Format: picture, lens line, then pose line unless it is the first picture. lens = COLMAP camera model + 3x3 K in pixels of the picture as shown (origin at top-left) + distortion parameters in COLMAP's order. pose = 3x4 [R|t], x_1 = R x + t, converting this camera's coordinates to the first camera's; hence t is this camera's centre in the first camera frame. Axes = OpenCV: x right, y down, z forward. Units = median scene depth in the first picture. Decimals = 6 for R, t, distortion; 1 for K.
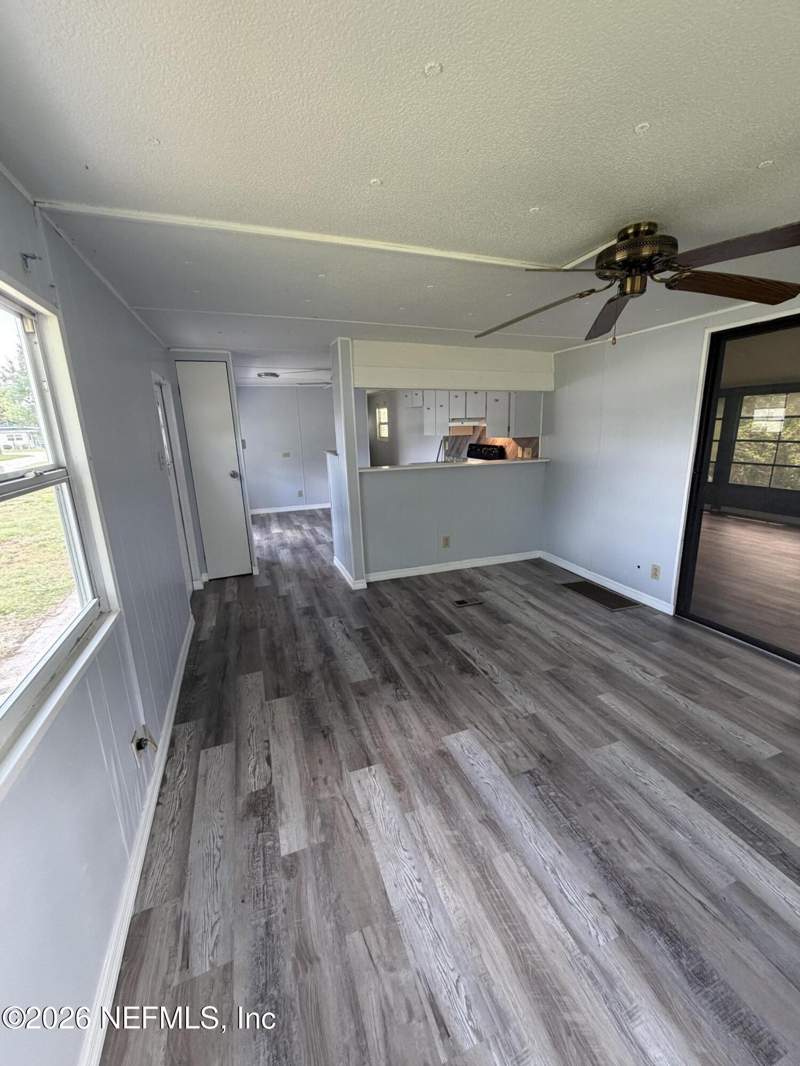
lens RADIAL K [[426.7, 0, 393.5], [0, 426.7, 536.7], [0, 0, 1]] dist [-0.002385, 0.000076]
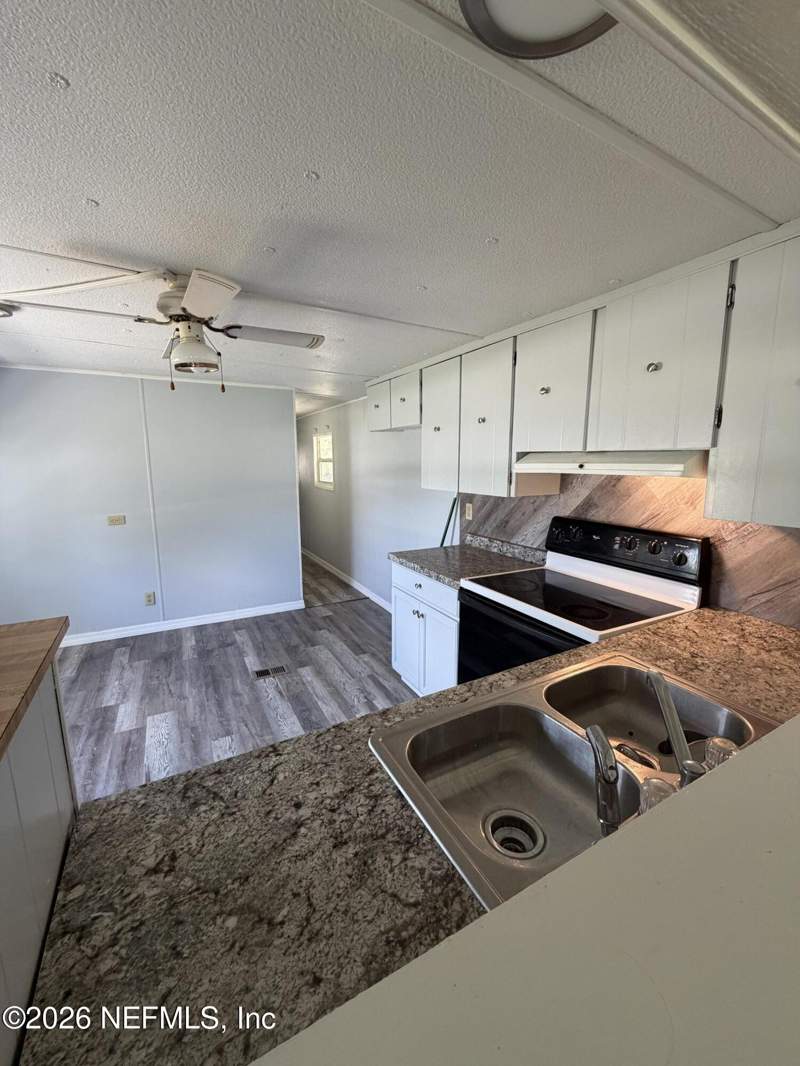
lens RADIAL K [[426.7, 0, 399.1], [0, 426.7, 534.0], [0, 0, 1]] dist [-0.002385, 0.000076]
pose [[0.987947, 0.000213, 0.154792, -0.023285], [0.013916, 0.995827, -0.090189, -0.182833], [-0.154165, 0.091256, 0.983822, 0.688973]]
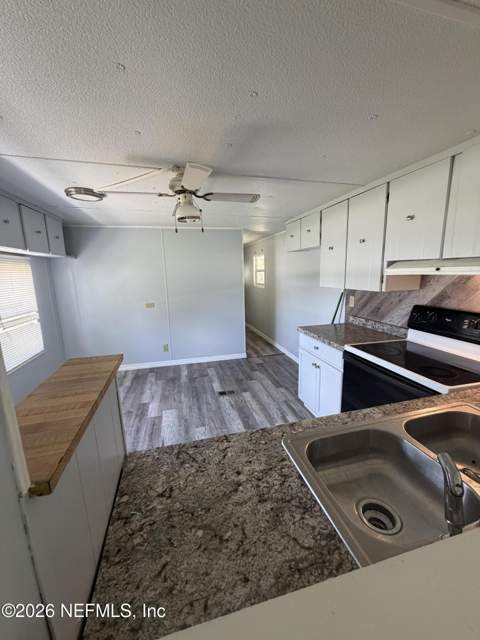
lens RADIAL K [[256.2, 0, 238.6], [0, 256.2, 318.4], [0, 0, 1]] dist [-0.002385, 0.000076]
pose [[0.995072, 0.019272, -0.097266, -0.022415], [-0.026599, 0.996859, -0.074598, -0.182431], [0.095523, 0.076818, 0.992459, 0.691364]]
